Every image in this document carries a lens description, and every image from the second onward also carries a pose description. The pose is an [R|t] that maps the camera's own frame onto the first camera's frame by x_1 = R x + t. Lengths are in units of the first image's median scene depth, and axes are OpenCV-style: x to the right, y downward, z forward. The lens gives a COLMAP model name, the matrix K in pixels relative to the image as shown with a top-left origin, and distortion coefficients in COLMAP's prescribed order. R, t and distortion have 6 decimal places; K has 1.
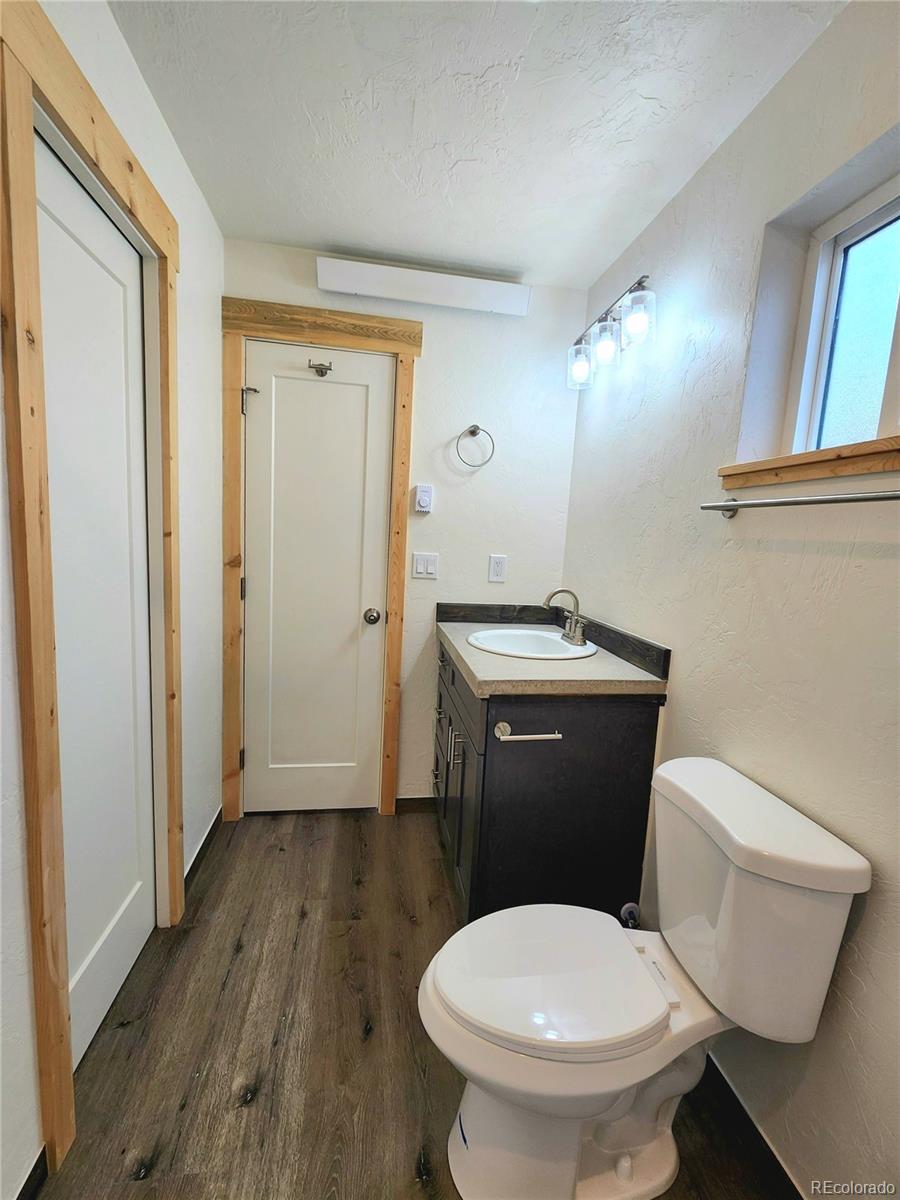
lens RADIAL K [[491.5, 0, 453.4], [0, 491.5, 596.8], [0, 0, 1]] dist [-0.000254, -0.000138]
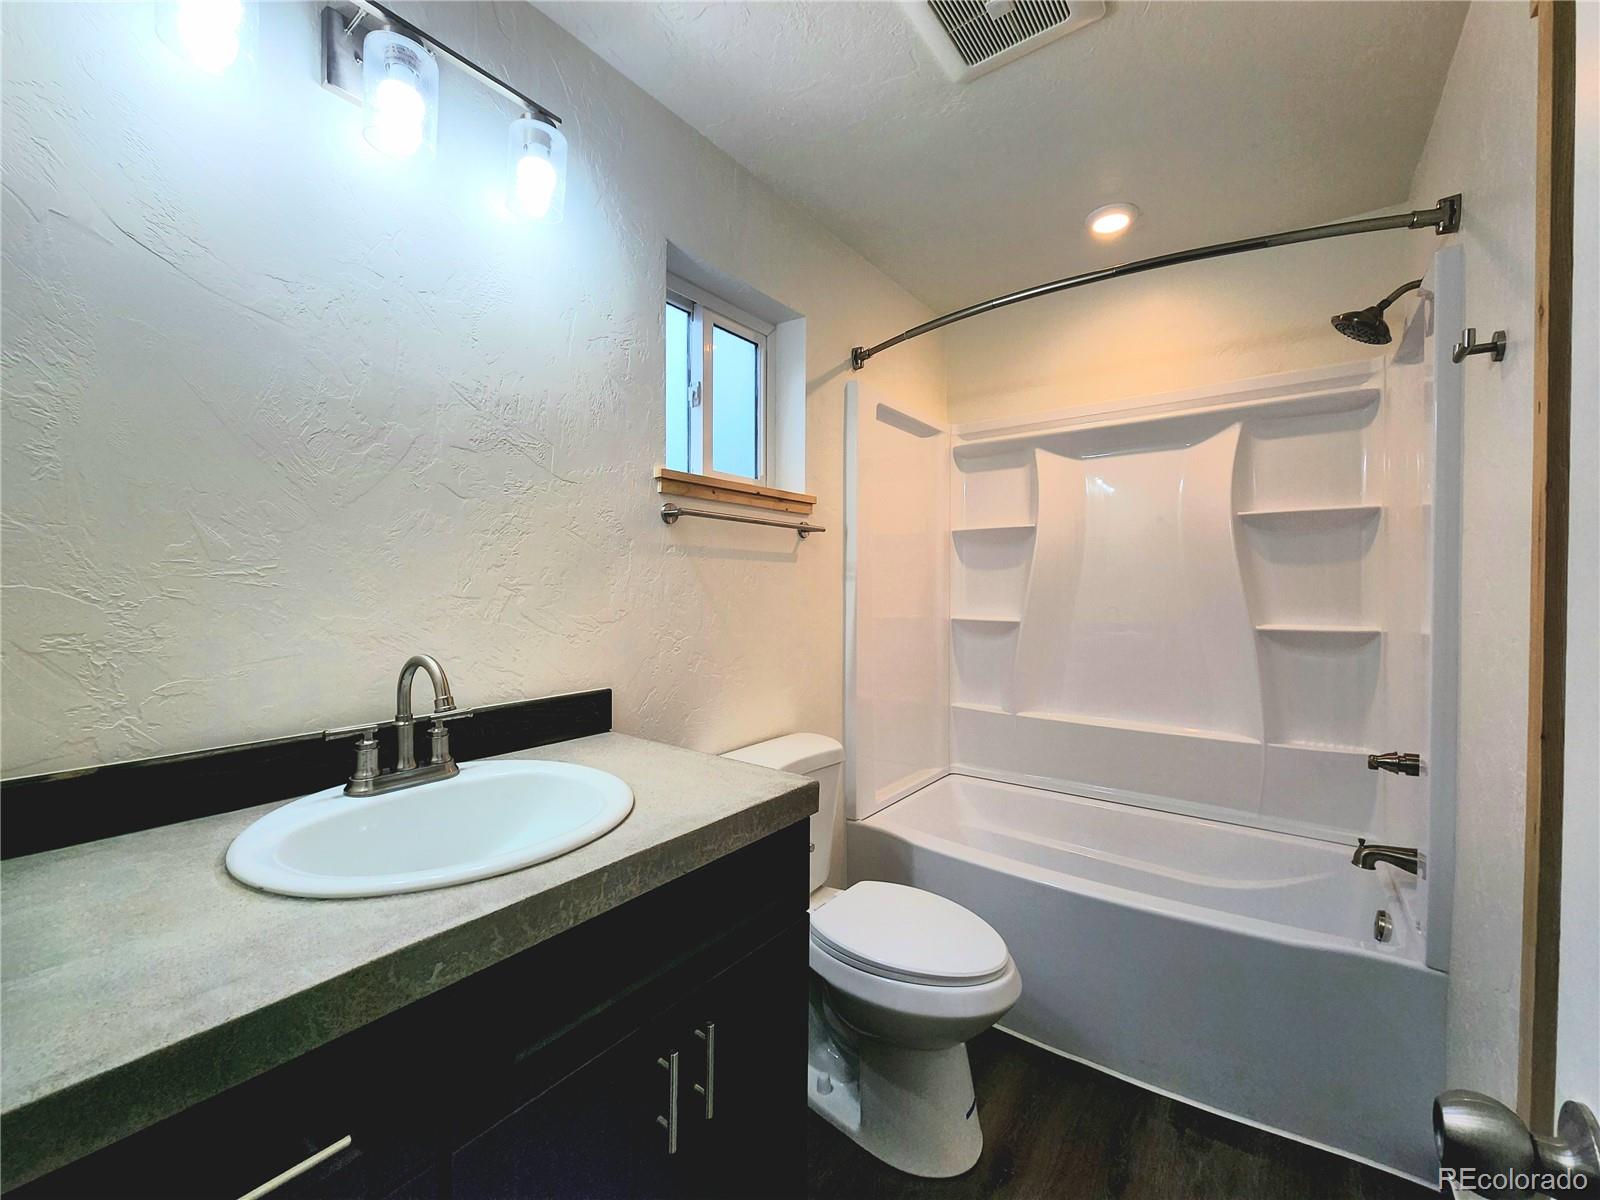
lens RADIAL K [[655.3, 0, 800.0], [0, 655.3, 600.0], [0, 0, 1]] dist [-0.000254, -0.000138]
pose [[-0.686730, -0.070336, 0.723502, -0.560789], [0.052630, 0.987885, 0.145993, -0.187012], [-0.725005, 0.138335, -0.674708, 1.711540]]
